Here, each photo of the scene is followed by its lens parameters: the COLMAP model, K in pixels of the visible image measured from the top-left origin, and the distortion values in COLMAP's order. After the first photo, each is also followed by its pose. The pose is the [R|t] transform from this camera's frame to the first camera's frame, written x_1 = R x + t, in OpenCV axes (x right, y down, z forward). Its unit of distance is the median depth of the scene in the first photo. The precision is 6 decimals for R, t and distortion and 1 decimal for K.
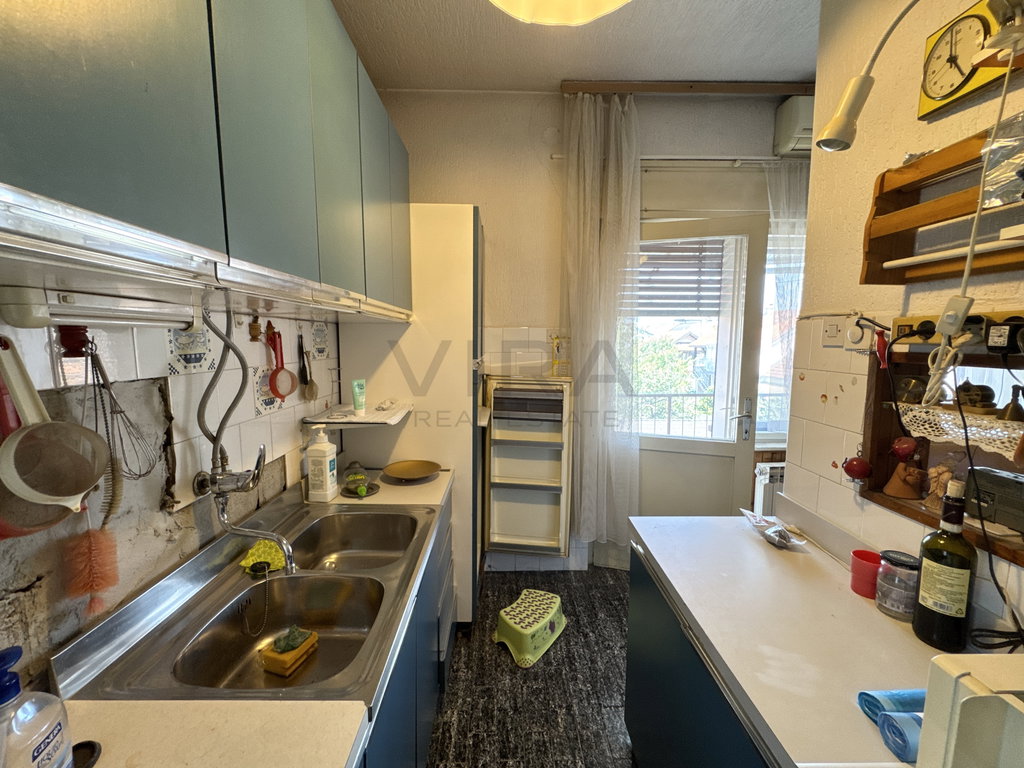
lens RADIAL K [[411.6, 0, 510.6], [0, 411.6, 384.7], [0, 0, 1]] dist [-0.000494, 0.000381]
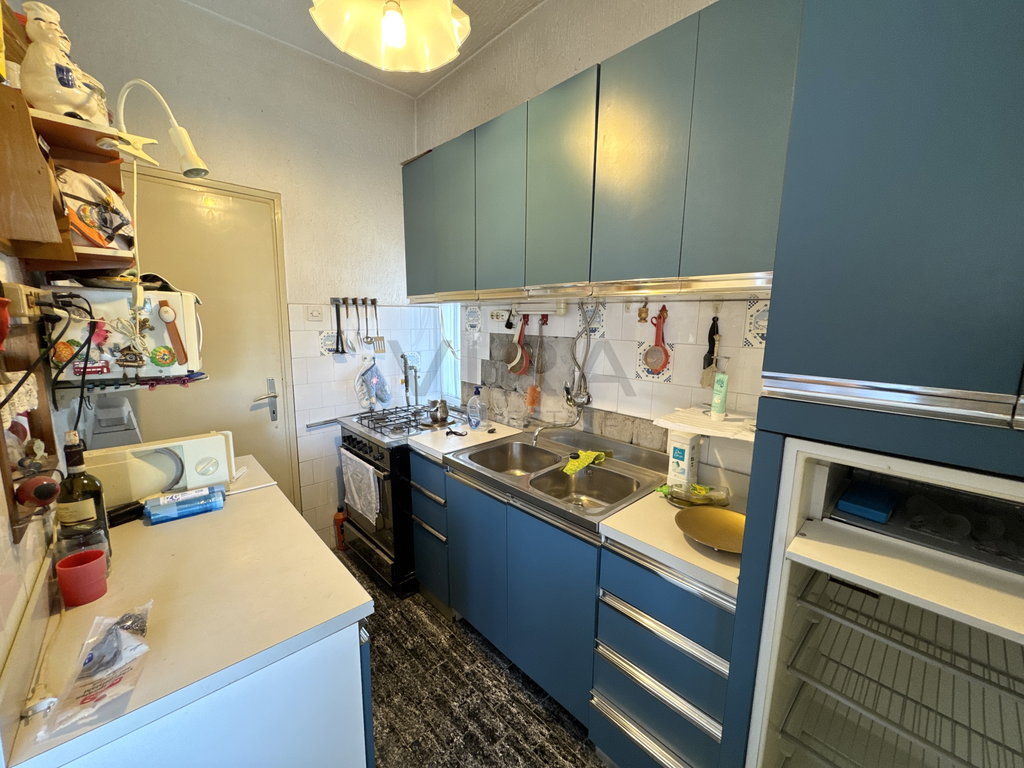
lens RADIAL K [[411.6, 0, 510.6], [0, 411.6, 384.7], [0, 0, 1]] dist [-0.000494, 0.000381]
pose [[-0.748602, 0.089683, -0.656926, 0.554506], [-0.089184, 0.968185, 0.233805, -0.173322], [0.656994, 0.233614, -0.716786, 1.634403]]
